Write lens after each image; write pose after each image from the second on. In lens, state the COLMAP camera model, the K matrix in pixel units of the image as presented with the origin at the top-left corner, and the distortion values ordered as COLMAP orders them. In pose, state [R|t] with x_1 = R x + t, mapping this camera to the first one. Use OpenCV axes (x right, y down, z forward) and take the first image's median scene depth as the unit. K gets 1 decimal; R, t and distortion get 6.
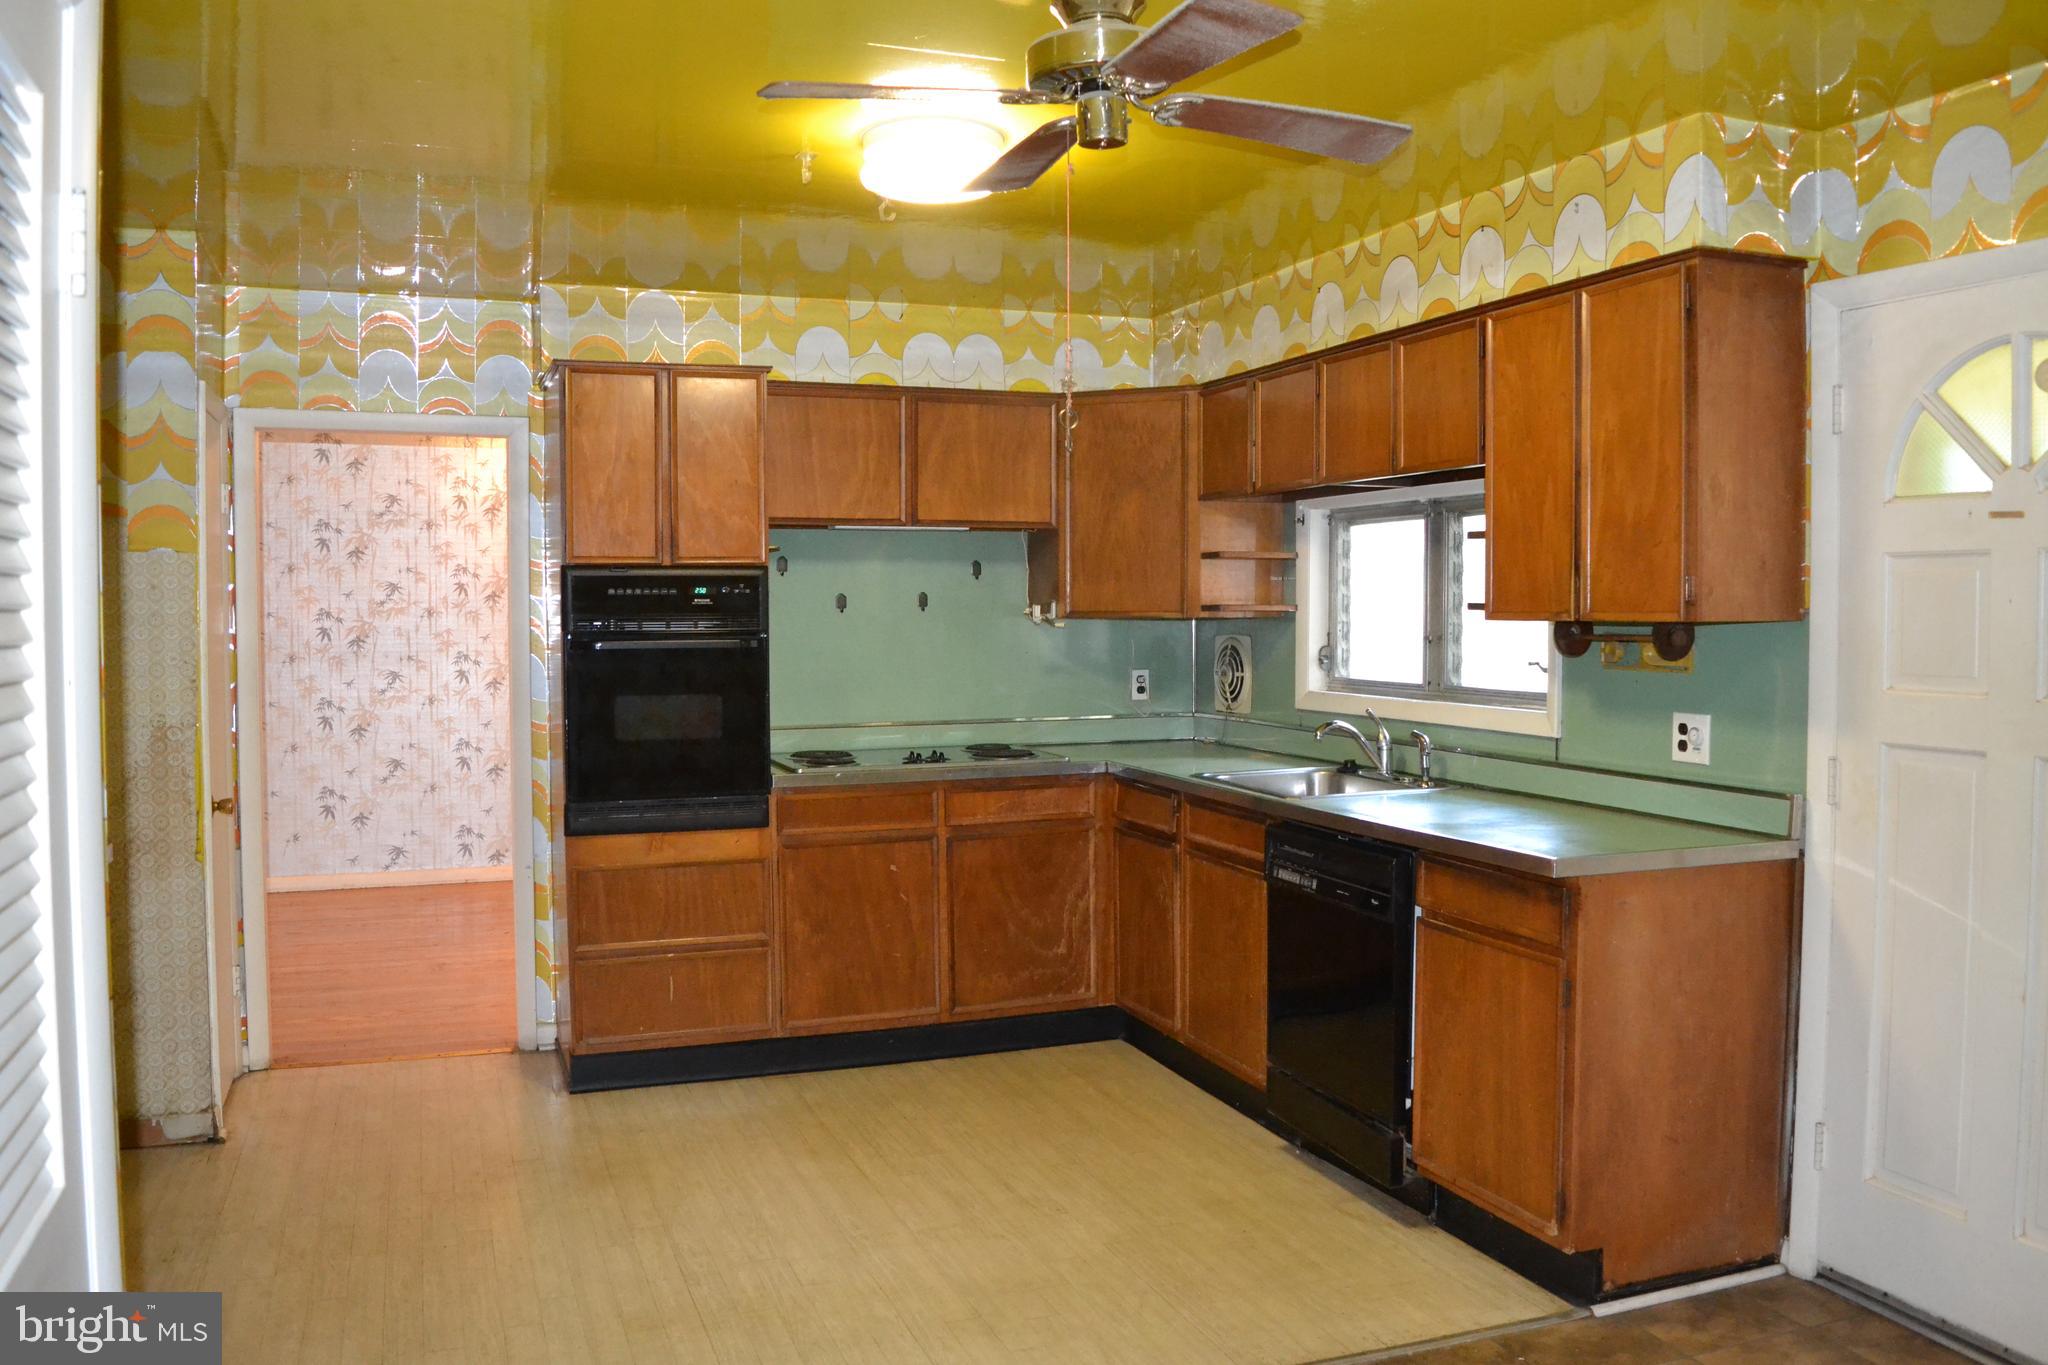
lens RADIAL K [[1630.6, 0, 1007.1], [0, 1630.6, 683.8], [0, 0, 1]] dist [-0.084395, 0.000725]
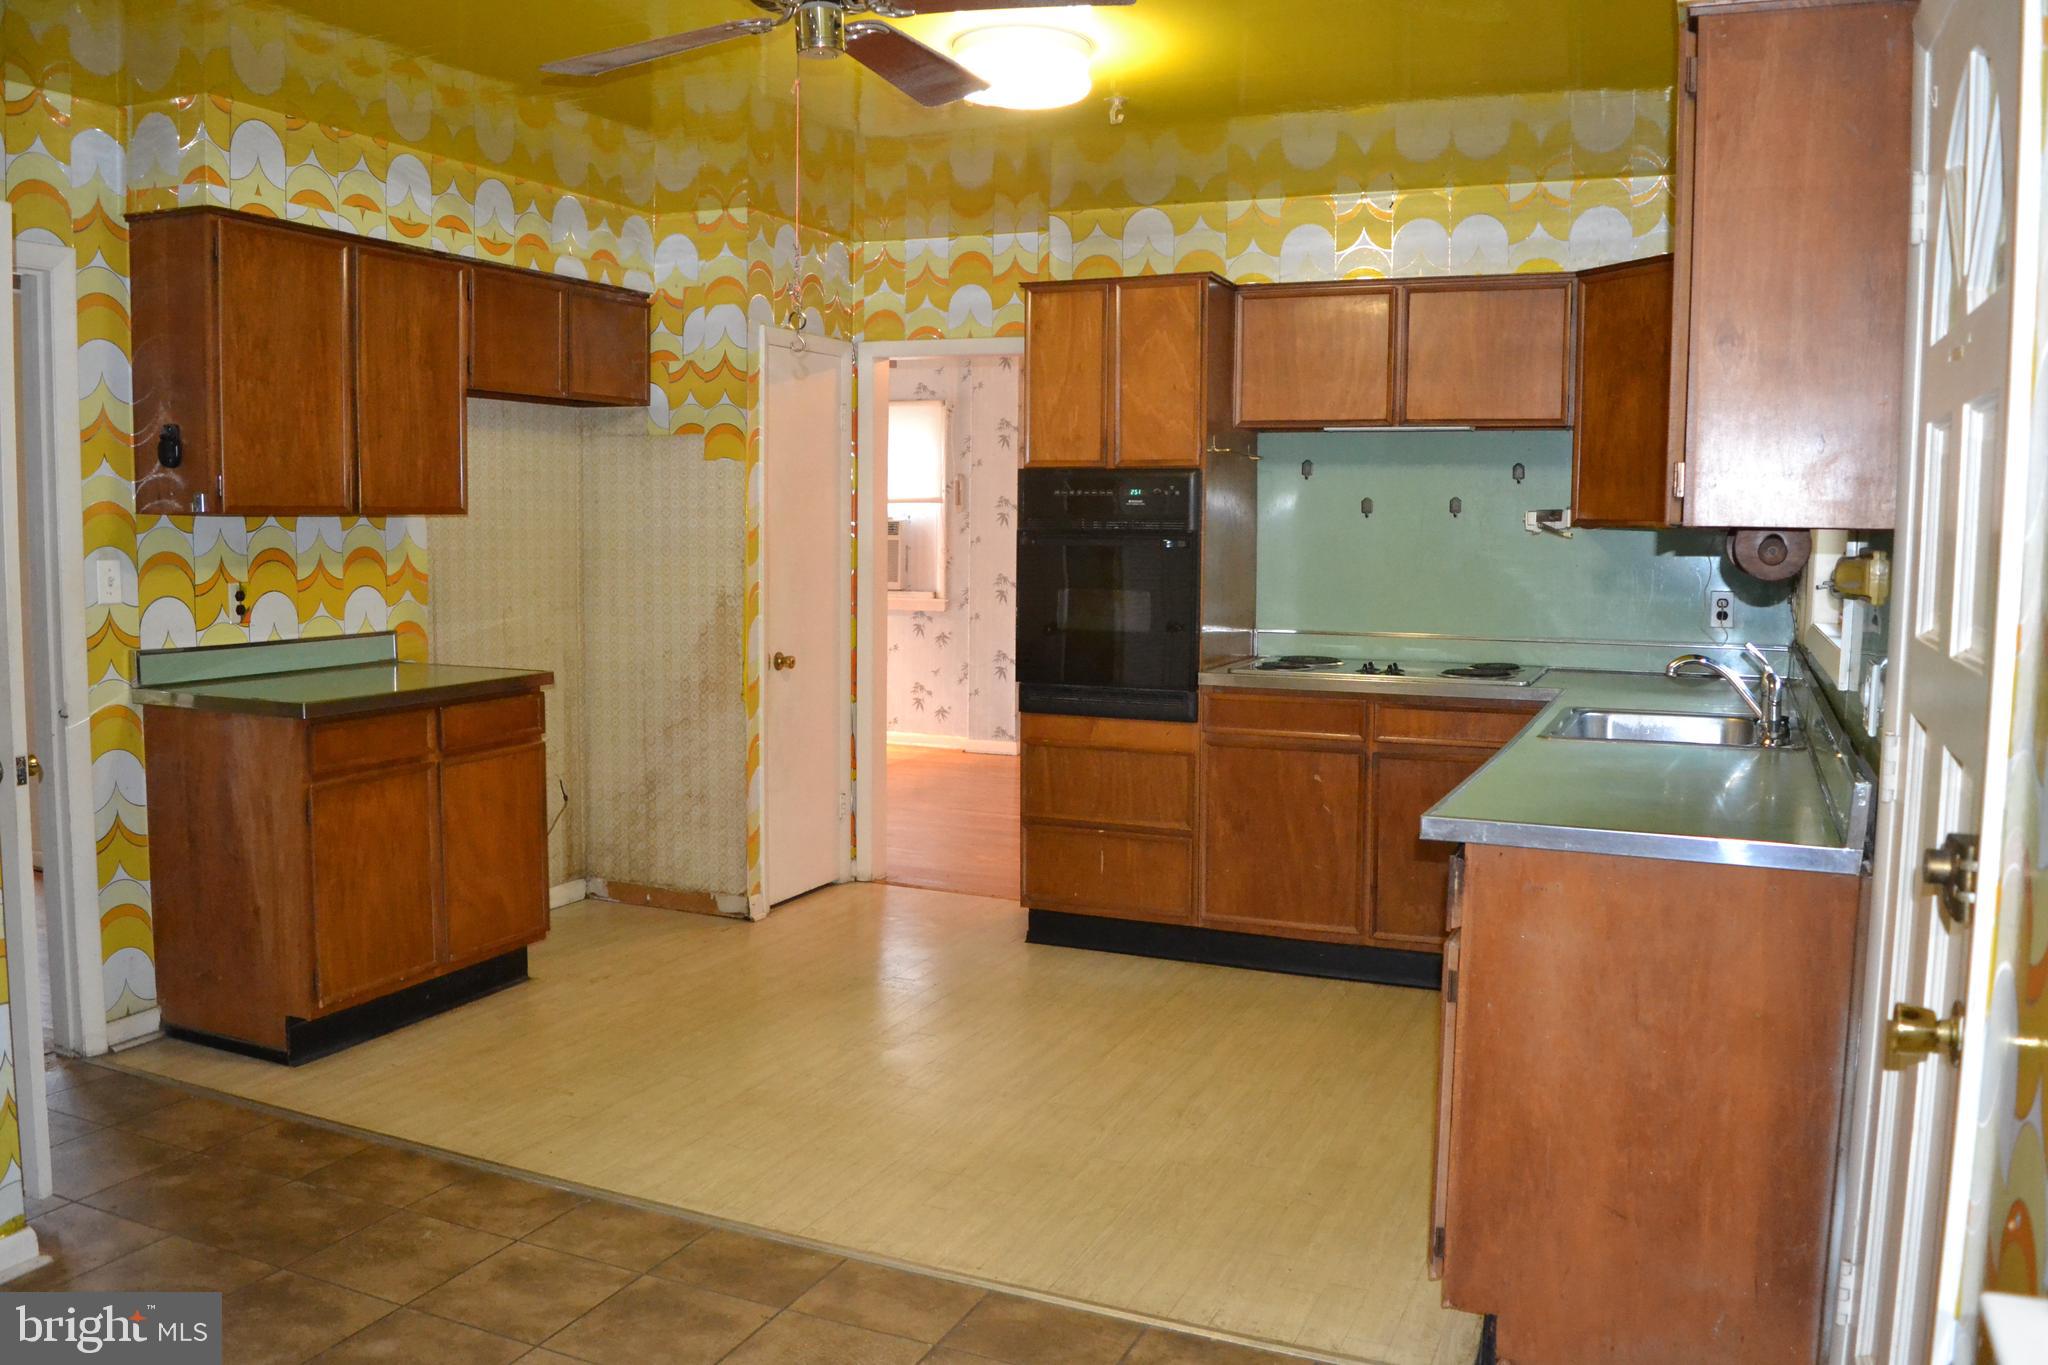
lens RADIAL K [[1630.6, 0, 1019.4], [0, 1630.6, 678.4], [0, 0, 1]] dist [-0.084395, 0.000725]
pose [[0.721703, 0.078029, -0.687791, 0.588534], [-0.044655, 0.996805, 0.066229, -0.004062], [0.690761, -0.017085, 0.722881, 0.215168]]
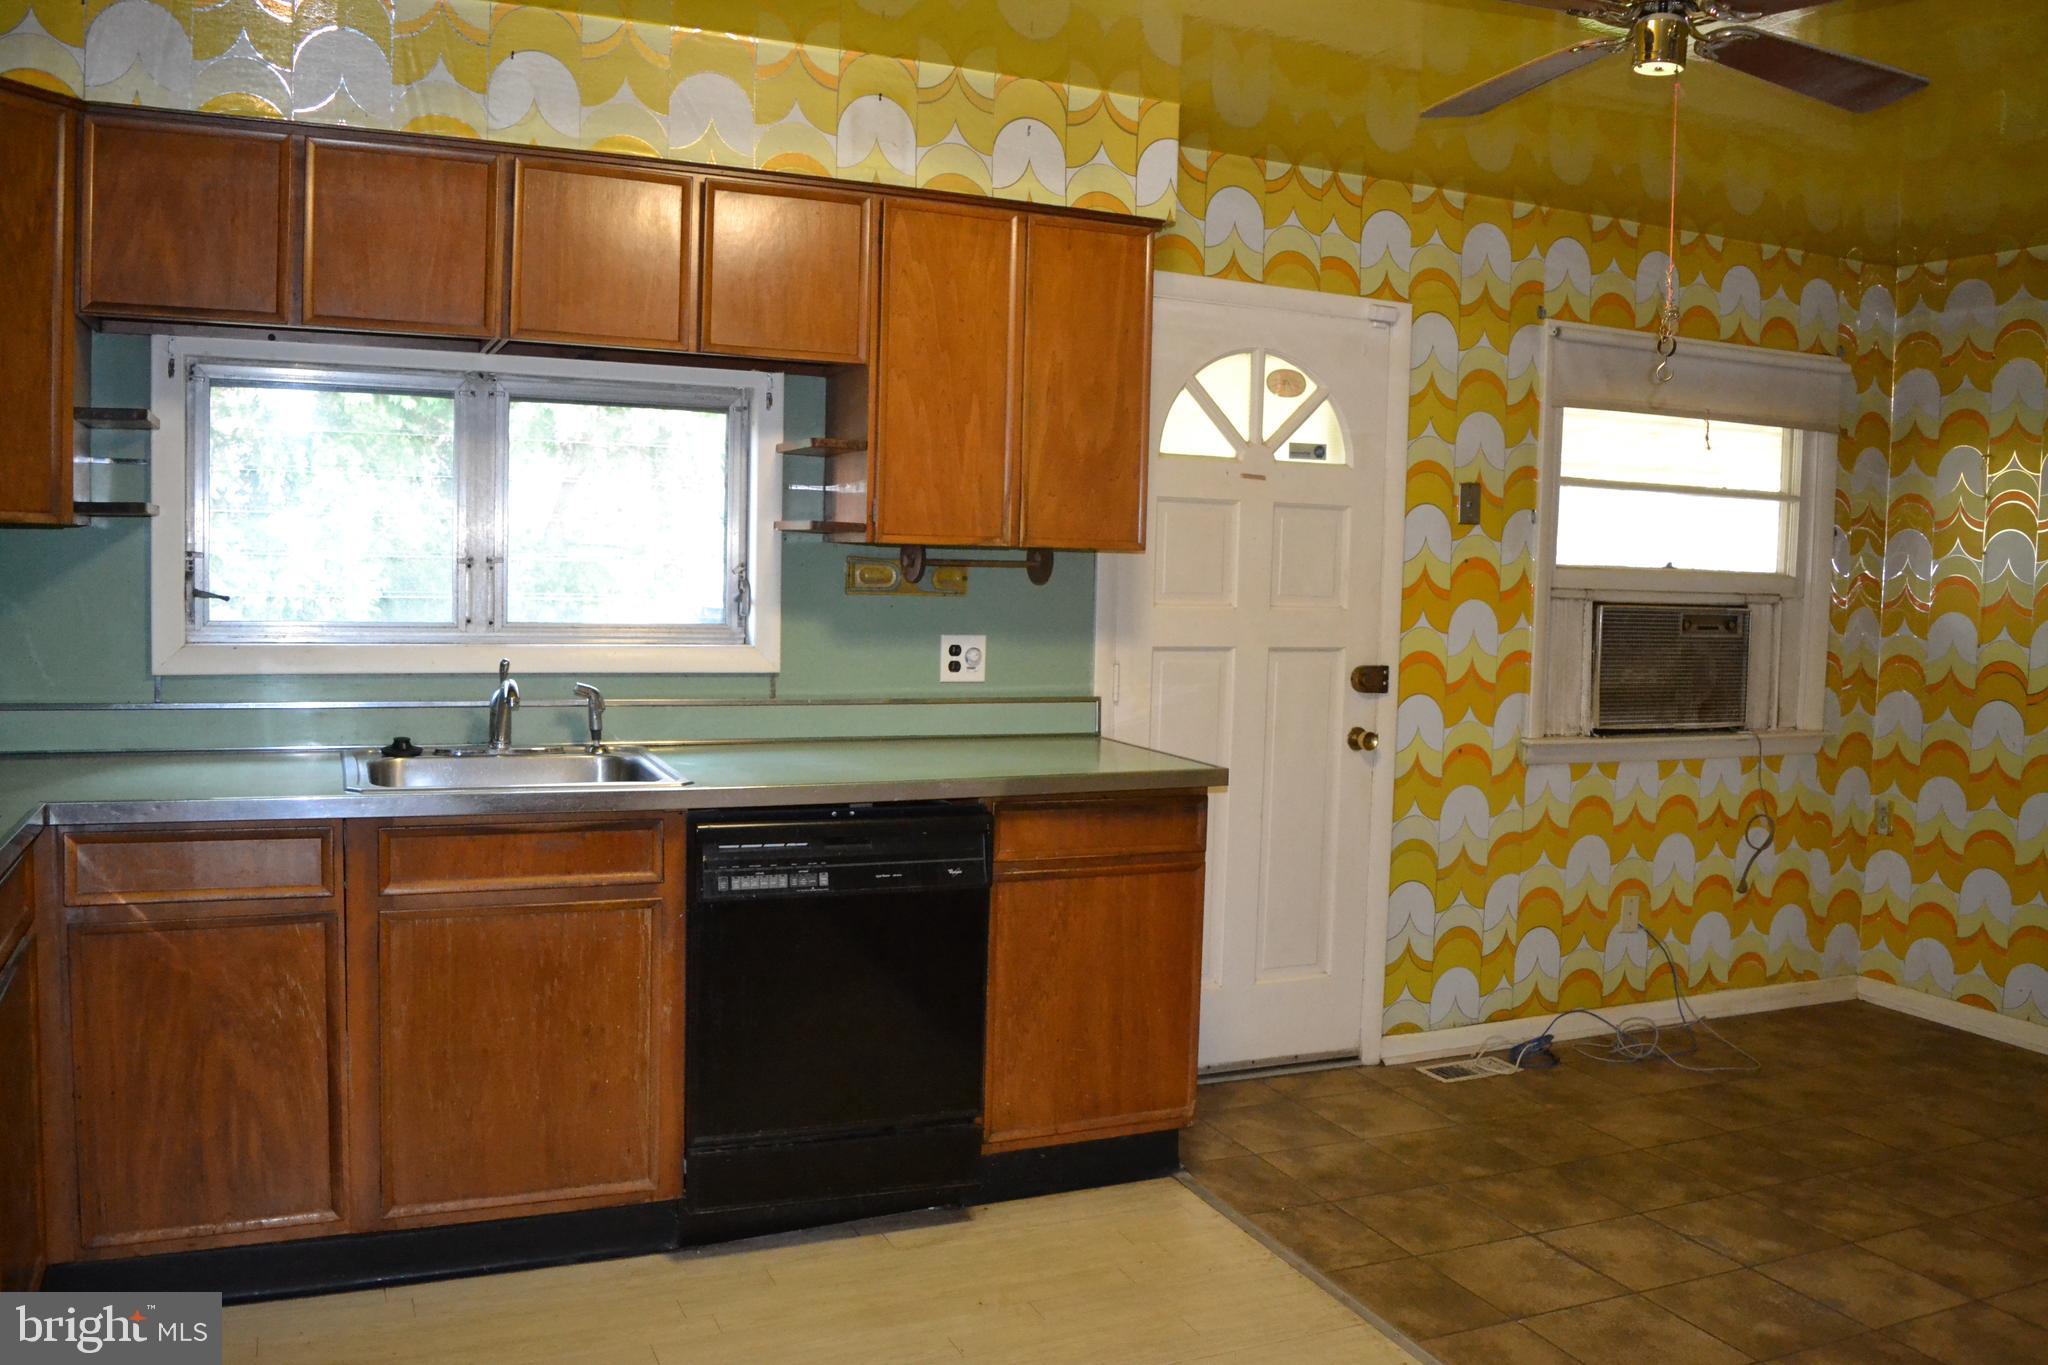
lens RADIAL K [[1630.6, 0, 1020.7], [0, 1630.6, 673.6], [0, 0, 1]] dist [-0.084395, 0.000725]
pose [[-0.066586, -0.071202, 0.995237, -0.587761], [0.018962, 0.997180, 0.072610, -0.030251], [-0.997601, 0.023706, -0.065048, 0.952282]]
